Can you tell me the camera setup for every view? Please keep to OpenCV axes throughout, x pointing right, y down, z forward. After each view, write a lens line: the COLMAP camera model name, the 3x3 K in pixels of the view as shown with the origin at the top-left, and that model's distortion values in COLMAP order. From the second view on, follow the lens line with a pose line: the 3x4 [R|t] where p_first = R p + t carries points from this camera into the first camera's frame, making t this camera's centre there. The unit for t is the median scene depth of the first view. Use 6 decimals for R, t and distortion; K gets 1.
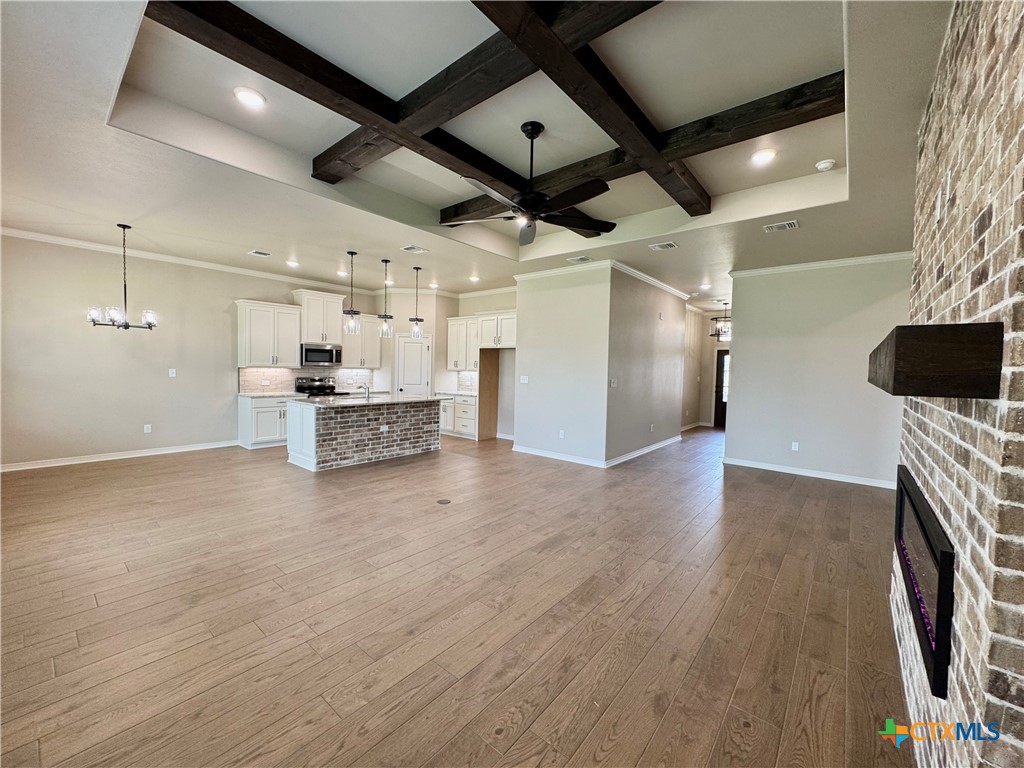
lens RADIAL K [[408.9, 0, 512.1], [0, 408.9, 385.2], [0, 0, 1]] dist [-0.002132, 0.000927]
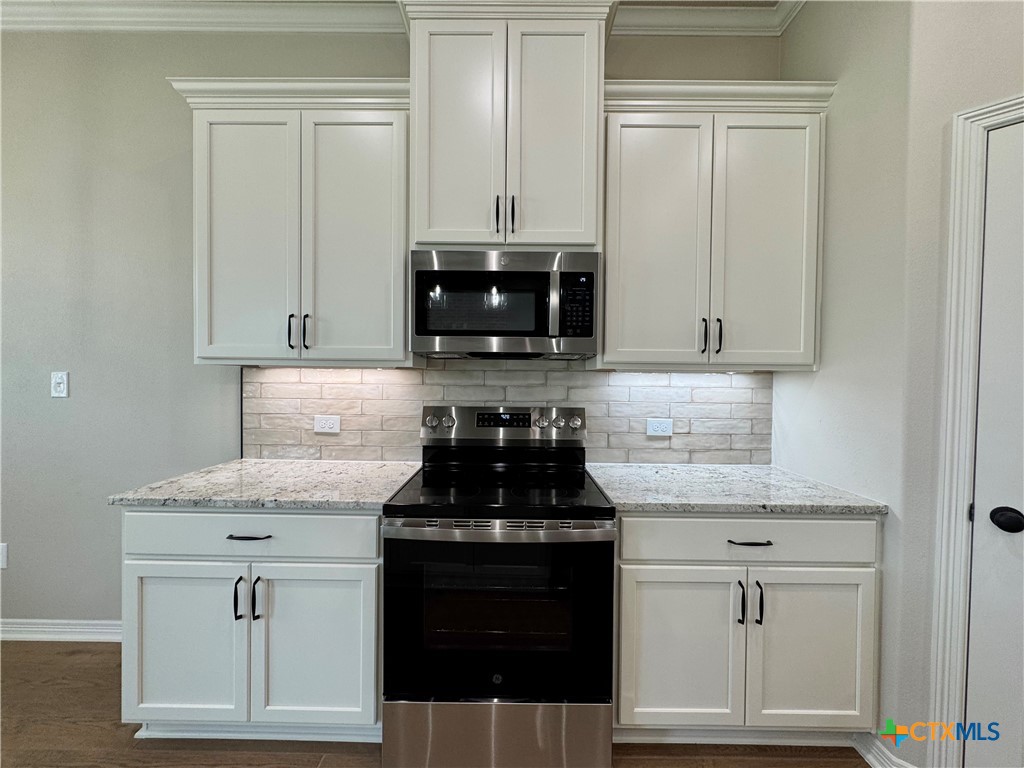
lens RADIAL K [[408.9, 0, 512.2], [0, 408.9, 383.3], [0, 0, 1]] dist [-0.002132, 0.000927]
pose [[0.639476, -0.007335, -0.768776, -0.359525], [-0.032182, 0.998823, -0.036299, -0.029809], [0.768137, 0.047953, 0.638487, 1.041259]]
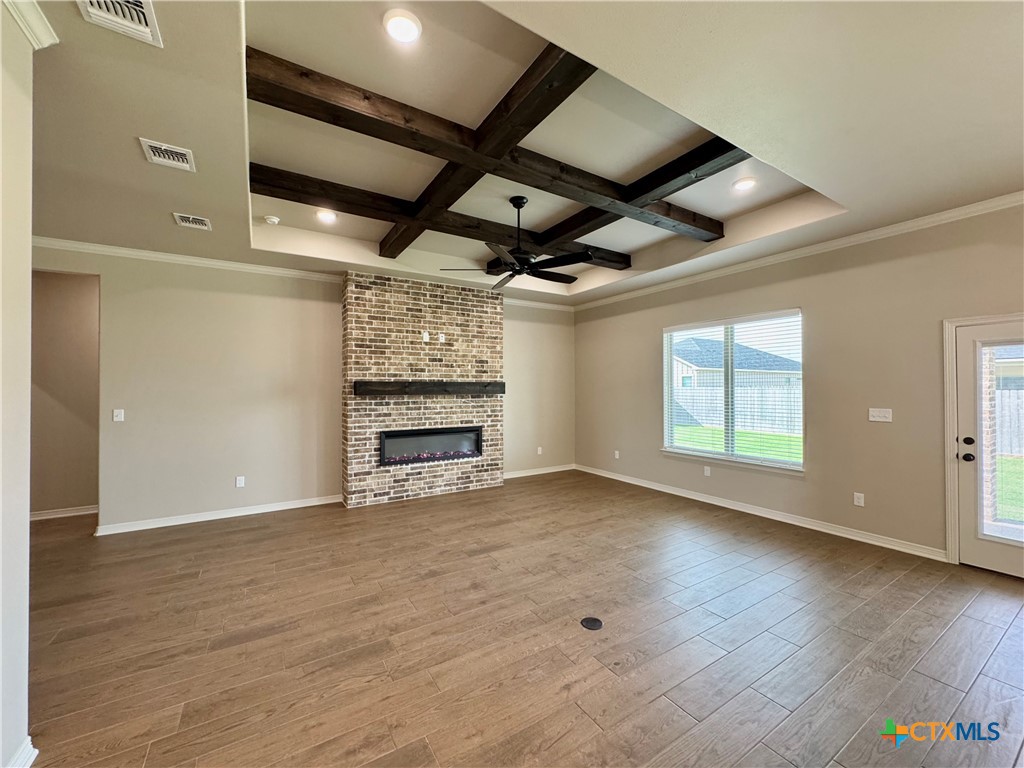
lens RADIAL K [[408.9, 0, 512.5], [0, 408.9, 388.9], [0, 0, 1]] dist [-0.002132, 0.000927]
pose [[-0.950719, -0.021438, 0.309313, -0.158363], [-0.004340, 0.998429, 0.055860, -0.061625], [-0.310024, 0.051765, -0.949318, 1.071447]]
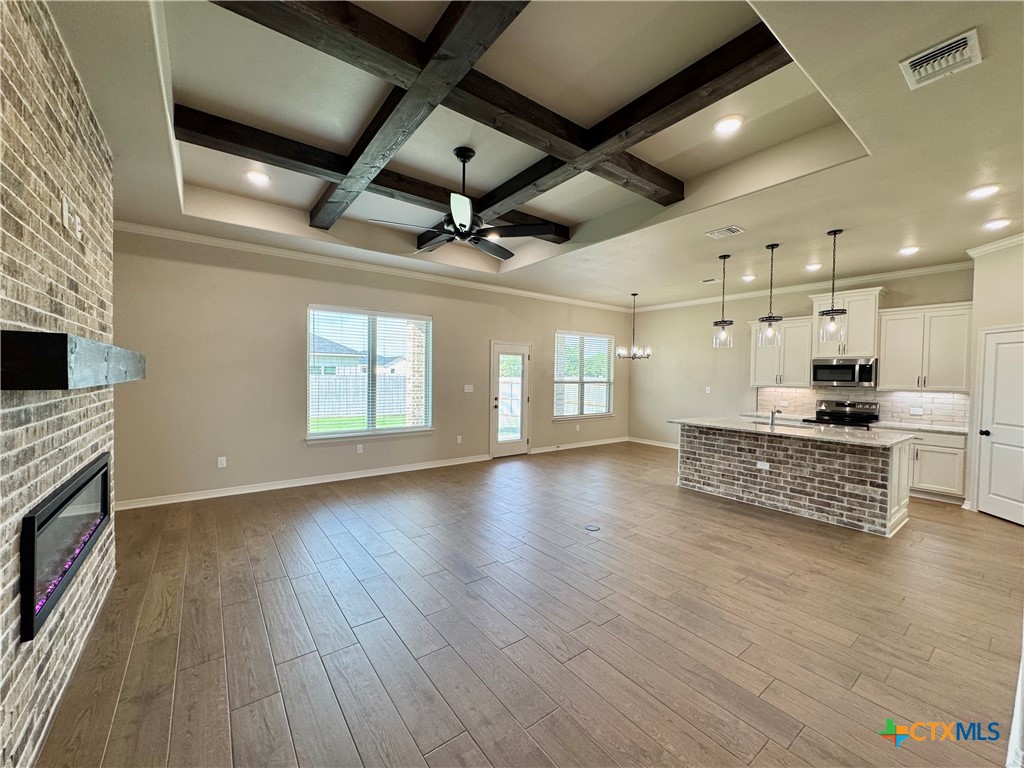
lens RADIAL K [[408.9, 0, 510.6], [0, 408.9, 384.7], [0, 0, 1]] dist [-0.002132, 0.000927]
pose [[-0.230522, -0.001812, -0.973065, 0.515093], [-0.065427, 0.997764, 0.013642, -0.023510], [0.970865, 0.066809, -0.230125, 0.682195]]
